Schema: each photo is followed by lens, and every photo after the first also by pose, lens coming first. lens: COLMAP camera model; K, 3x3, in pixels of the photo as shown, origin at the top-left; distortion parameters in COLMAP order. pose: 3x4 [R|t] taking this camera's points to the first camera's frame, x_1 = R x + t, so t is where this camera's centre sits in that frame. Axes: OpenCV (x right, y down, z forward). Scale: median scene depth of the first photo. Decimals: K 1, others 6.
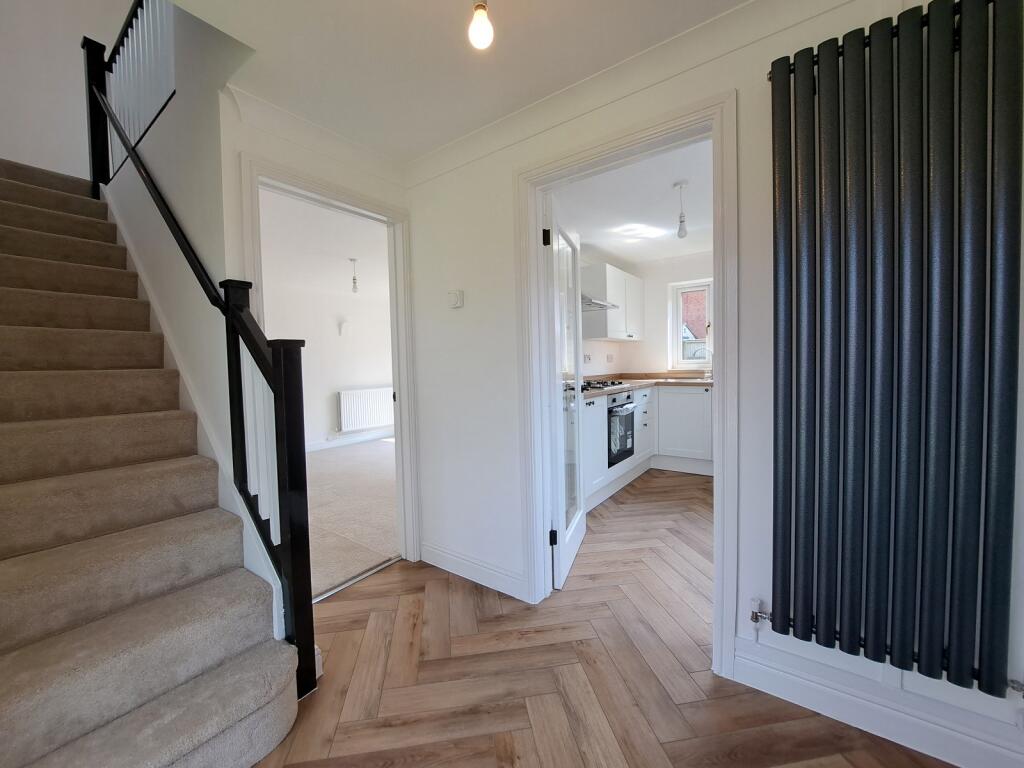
lens RADIAL K [[413.9, 0, 502.4], [0, 413.9, 379.3], [0, 0, 1]] dist [-0.002705, -0.000403]
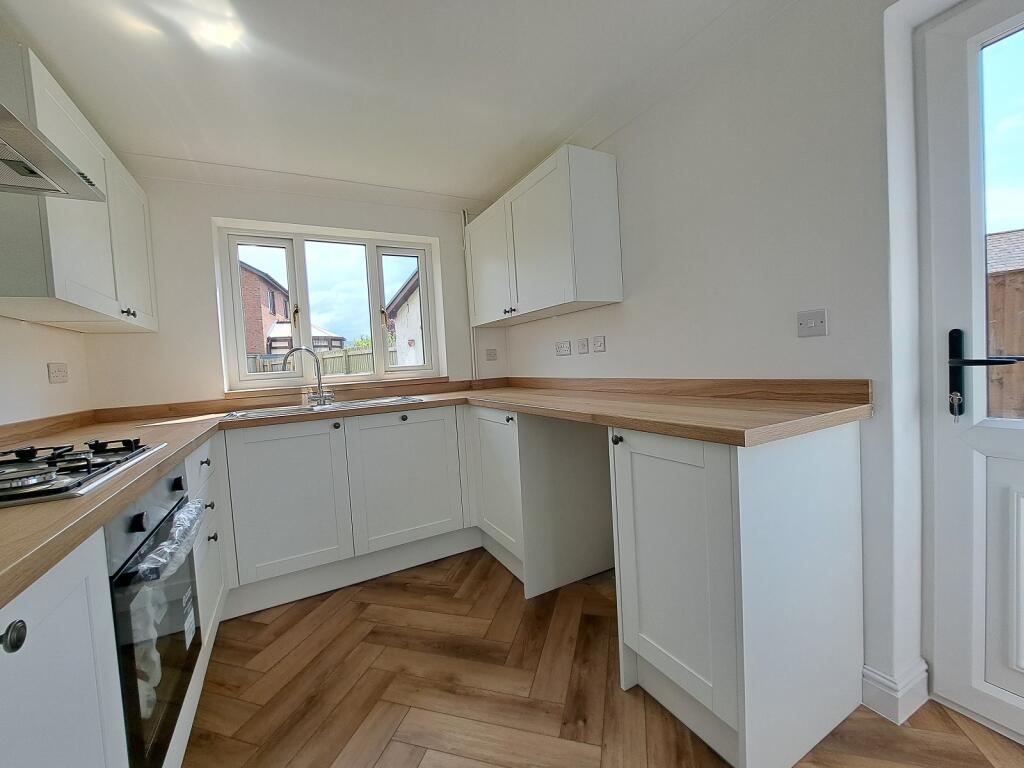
lens RADIAL K [[413.9, 0, 502.4], [0, 413.9, 379.3], [0, 0, 1]] dist [-0.002705, -0.000403]
pose [[0.431343, -0.042301, 0.901196, 0.275939], [0.083335, 0.996498, 0.006888, -0.040192], [-0.898331, 0.072130, 0.433357, 1.330216]]
